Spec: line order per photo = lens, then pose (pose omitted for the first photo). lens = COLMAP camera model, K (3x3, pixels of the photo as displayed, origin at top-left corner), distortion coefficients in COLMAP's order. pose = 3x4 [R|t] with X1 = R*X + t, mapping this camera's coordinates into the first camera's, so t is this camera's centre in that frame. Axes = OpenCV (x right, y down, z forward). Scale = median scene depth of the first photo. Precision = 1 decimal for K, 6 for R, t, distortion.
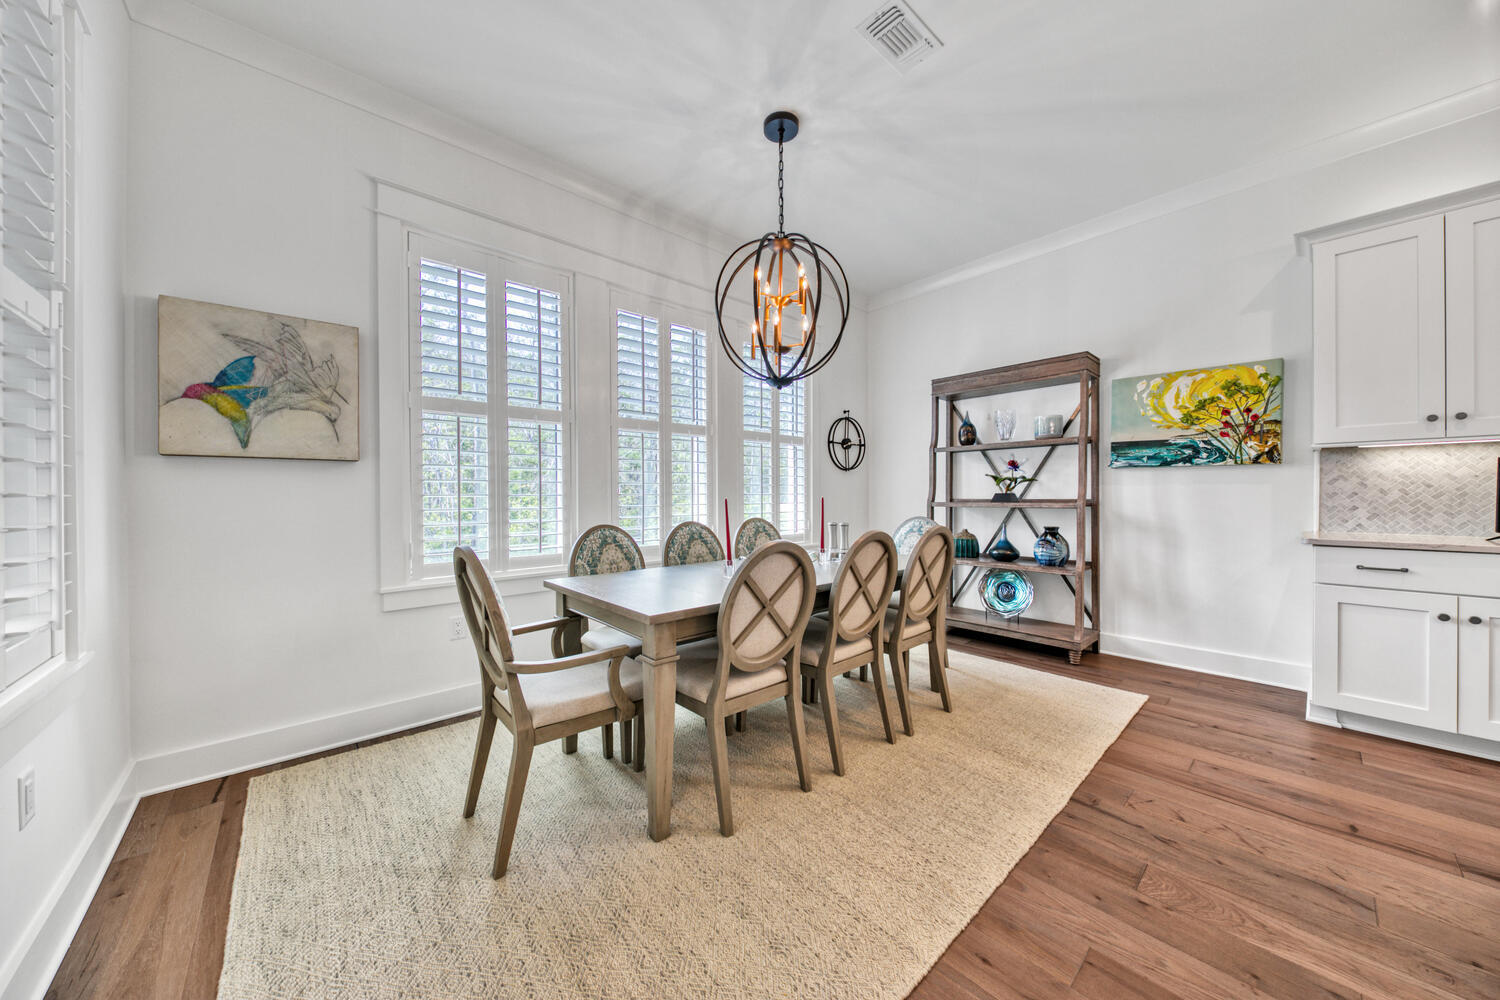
lens RADIAL K [[507.6, 0, 745.7], [0, 507.6, 494.4], [0, 0, 1]] dist [0.008433, -0.004902]
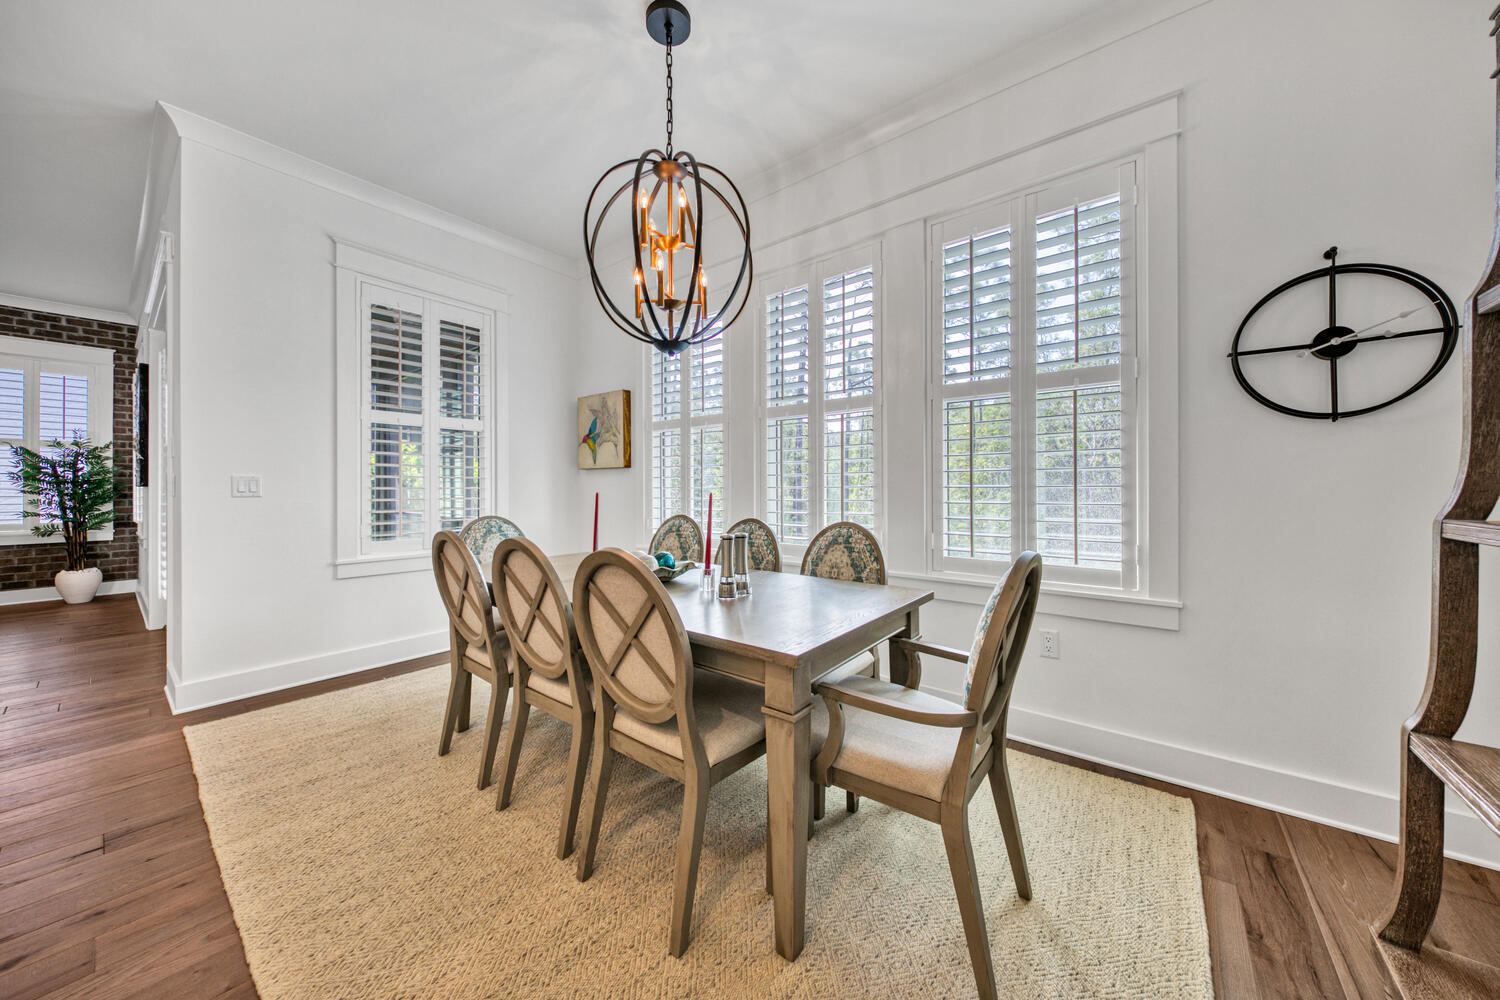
lens RADIAL K [[515.5, 0, 740.9], [0, 515.5, 485.2], [0, 0, 1]] dist [0.007983, -0.005177]
pose [[0.164346, 0.001284, -0.986402, 0.727495], [0.005572, 0.999982, 0.002230, -0.007469], [0.986387, -0.005863, 0.164336, 0.813464]]
